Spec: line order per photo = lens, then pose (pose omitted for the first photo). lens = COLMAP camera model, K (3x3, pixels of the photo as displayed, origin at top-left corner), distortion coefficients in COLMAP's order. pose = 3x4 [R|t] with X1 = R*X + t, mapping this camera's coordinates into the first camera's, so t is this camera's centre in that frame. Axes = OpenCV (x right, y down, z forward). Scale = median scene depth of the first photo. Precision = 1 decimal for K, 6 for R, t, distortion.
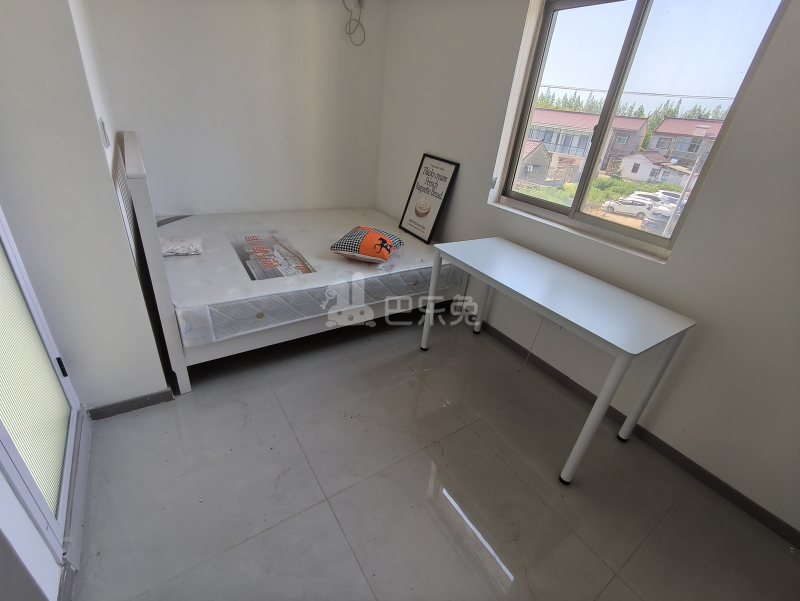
lens RADIAL K [[360.6, 0, 400.7], [0, 360.6, 299.6], [0, 0, 1]] dist [0.005312, -0.004966]
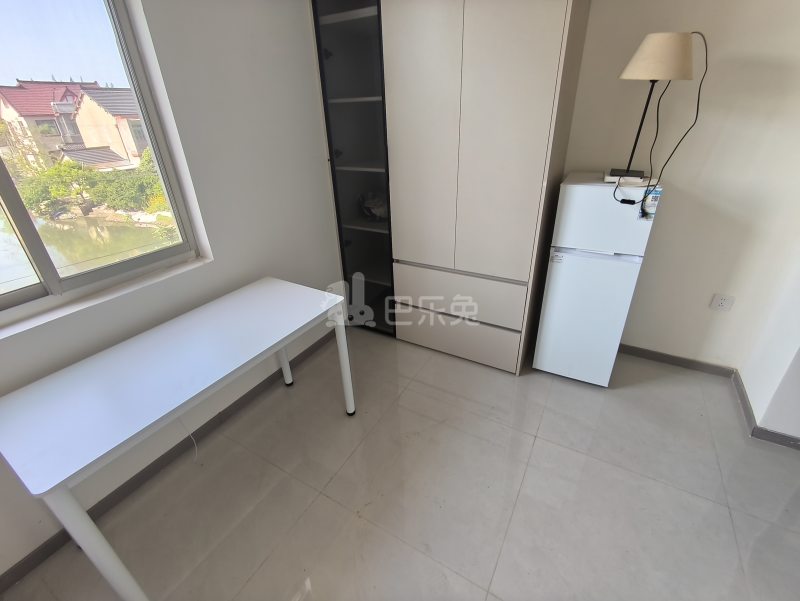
lens RADIAL K [[360.6, 0, 396.2], [0, 360.6, 298.8], [0, 0, 1]] dist [0.005312, -0.004966]
pose [[-0.424199, -0.497956, 0.756370, -0.258961], [0.406148, 0.641909, 0.650382, -0.356670], [-0.809382, 0.583090, -0.070053, 0.502117]]
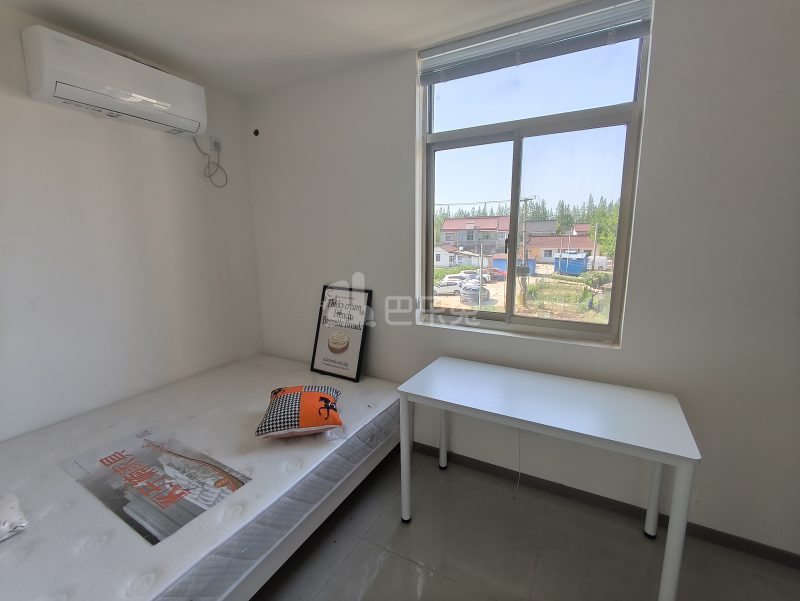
lens RADIAL K [[360.6, 0, 402.2], [0, 360.6, 296.7], [0, 0, 1]] dist [0.005312, -0.004966]
pose [[0.881864, -0.188848, 0.432032, -0.192846], [0.305363, 0.926914, -0.218138, -0.145979], [-0.359262, 0.324295, 0.875079, 0.176144]]
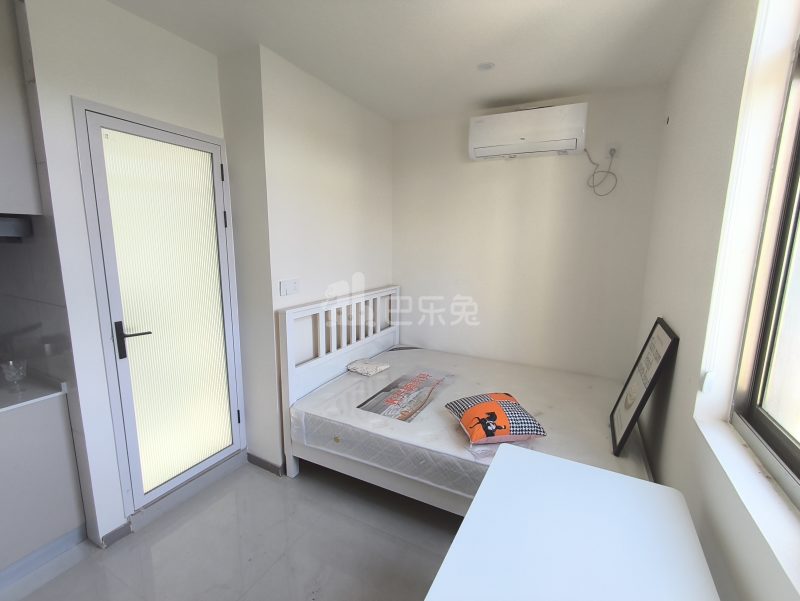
lens RADIAL K [[360.6, 0, 406.2], [0, 360.6, 301.2], [0, 0, 1]] dist [0.005312, -0.004966]
pose [[0.477389, 0.044220, -0.877578, 0.512793], [-0.372230, 0.914870, -0.156388, -0.195203], [0.795955, 0.401319, 0.453209, 0.404060]]
